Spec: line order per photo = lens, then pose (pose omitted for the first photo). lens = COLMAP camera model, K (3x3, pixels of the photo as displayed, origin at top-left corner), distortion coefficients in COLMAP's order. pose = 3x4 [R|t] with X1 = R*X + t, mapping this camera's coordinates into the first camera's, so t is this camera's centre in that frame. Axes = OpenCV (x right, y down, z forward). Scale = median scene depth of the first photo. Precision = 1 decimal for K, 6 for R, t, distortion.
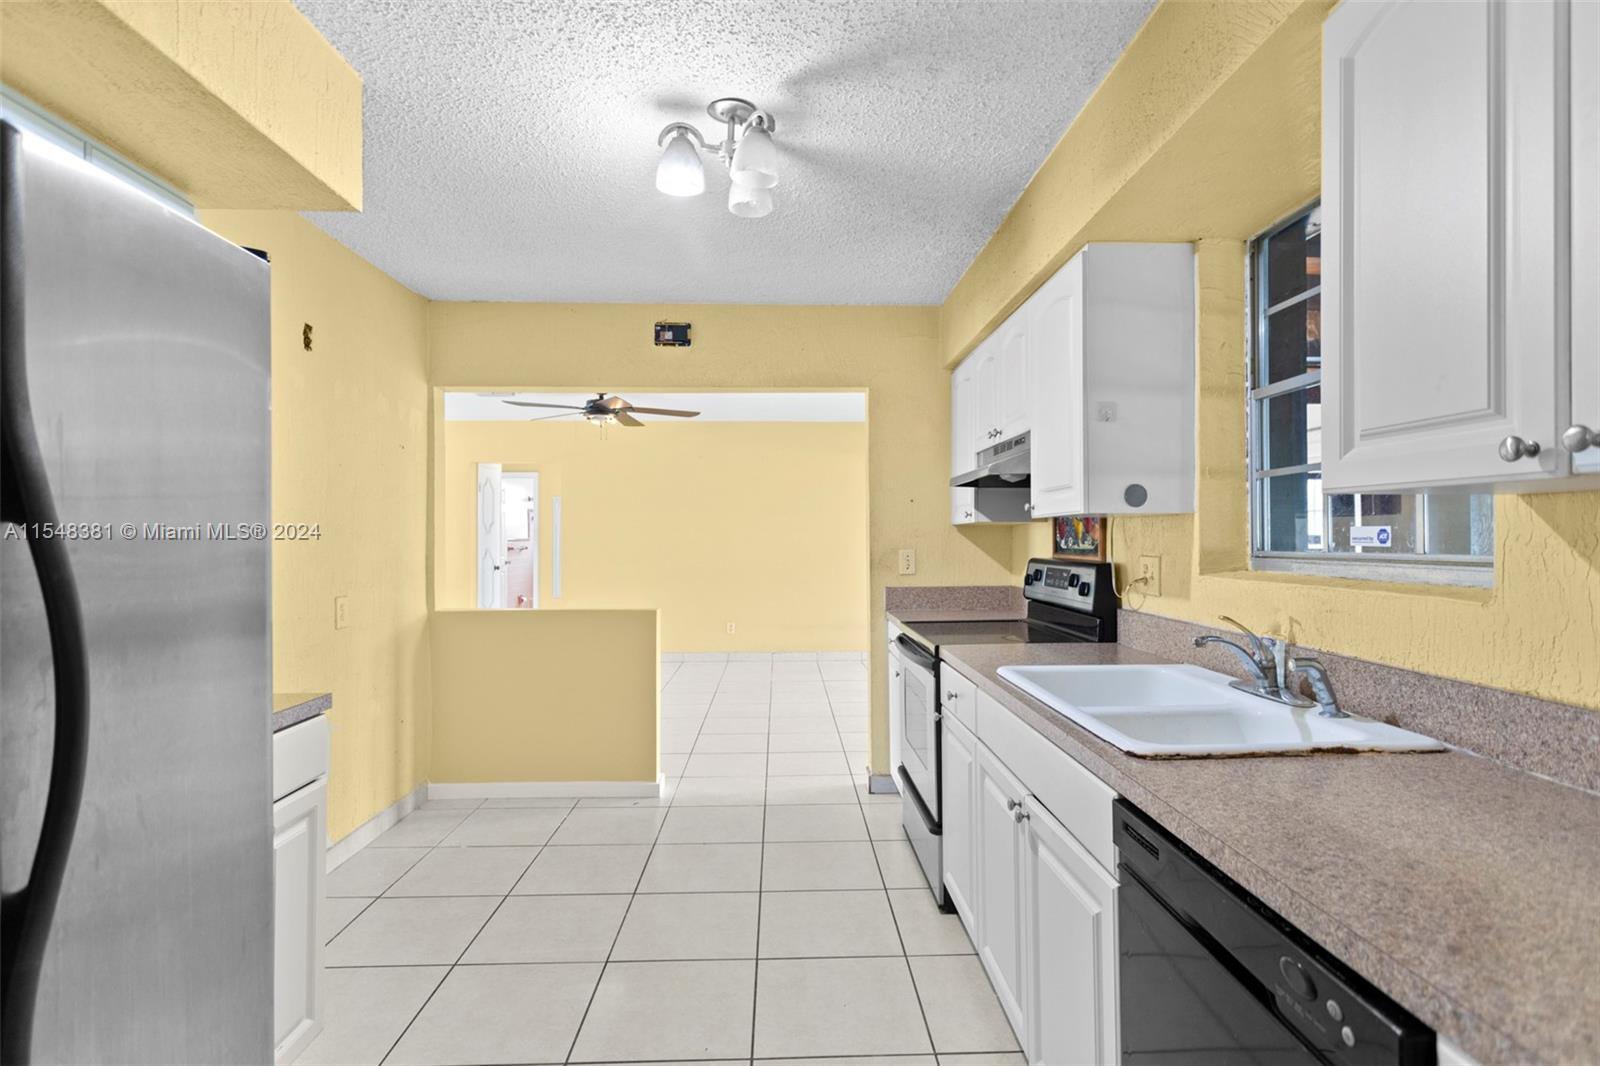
lens RADIAL K [[790.3, 0, 787.4], [0, 790.3, 545.6], [0, 0, 1]] dist [0.006712, -0.002148]
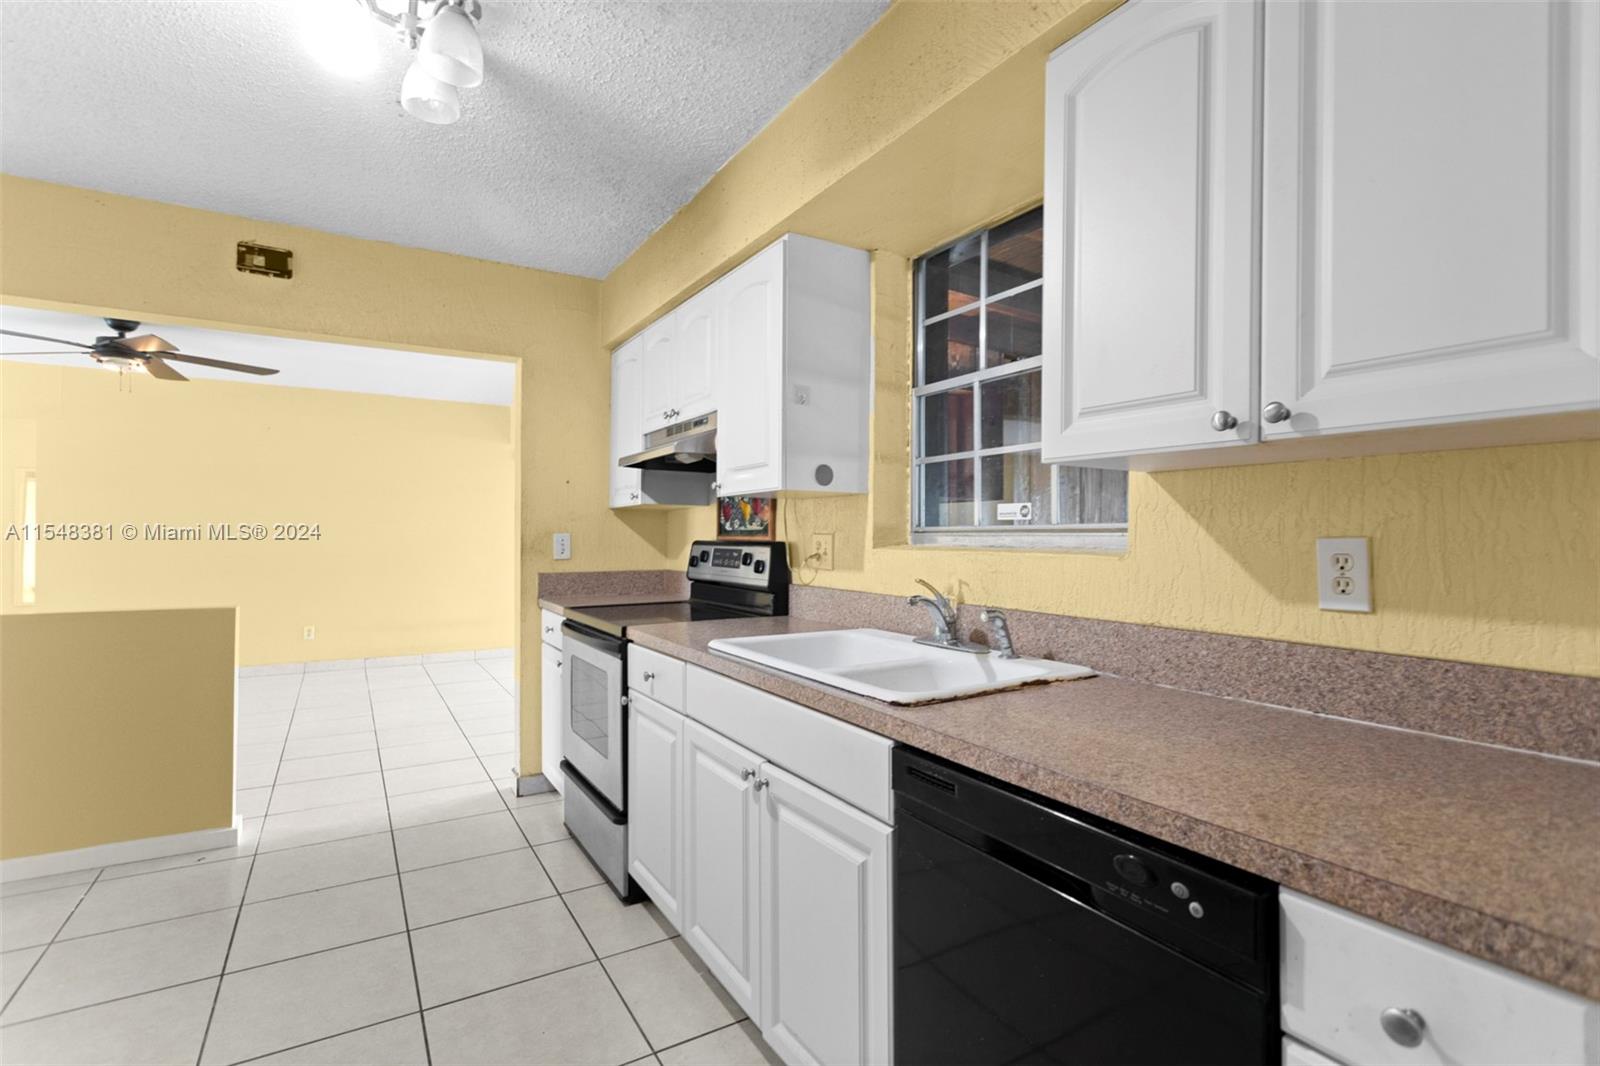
lens RADIAL K [[767.7, 0, 791.0], [0, 767.7, 541.7], [0, 0, 1]] dist [0.004089, 0.001025]
pose [[0.868301, 0.003749, 0.496024, -0.075133], [-0.002279, 0.999991, -0.003568, 0.019604], [-0.496033, 0.001968, 0.868301, 0.069023]]
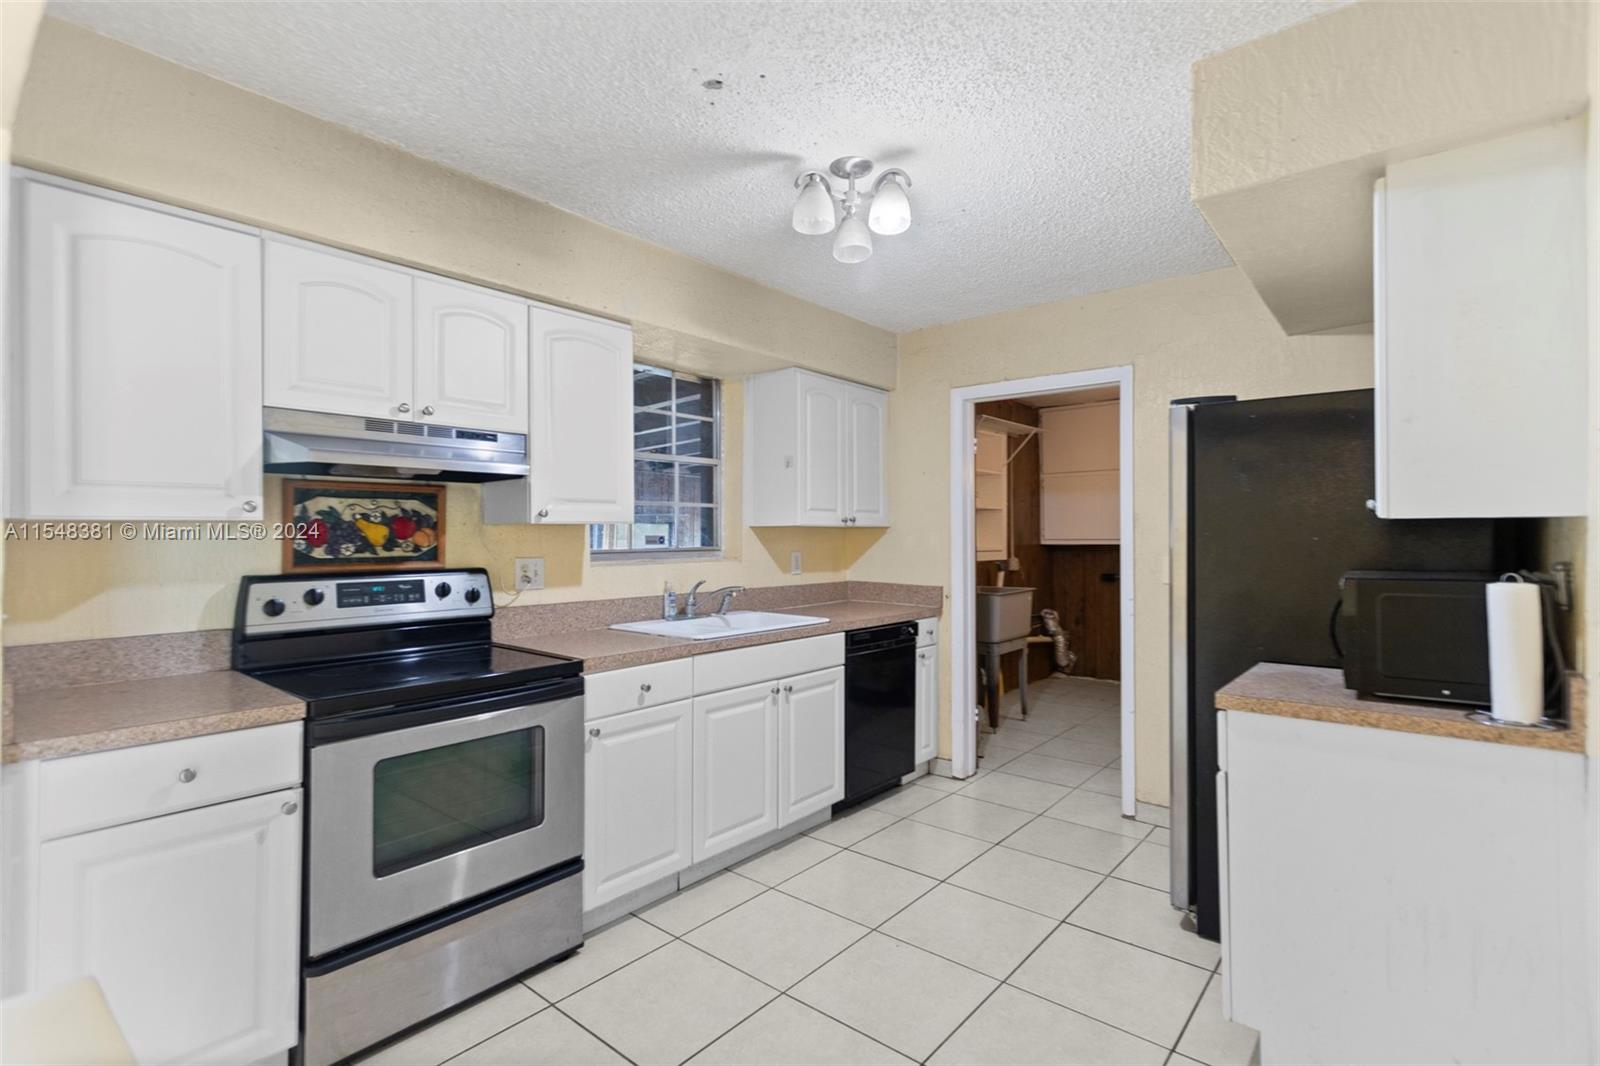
lens RADIAL K [[767.7, 0, 806.3], [0, 767.7, 522.3], [0, 0, 1]] dist [0.004089, 0.001025]
pose [[-0.763750, 0.025383, 0.645013, -0.448473], [0.018847, 0.999677, -0.017023, -0.009370], [-0.645237, -0.000845, -0.763982, 1.145909]]
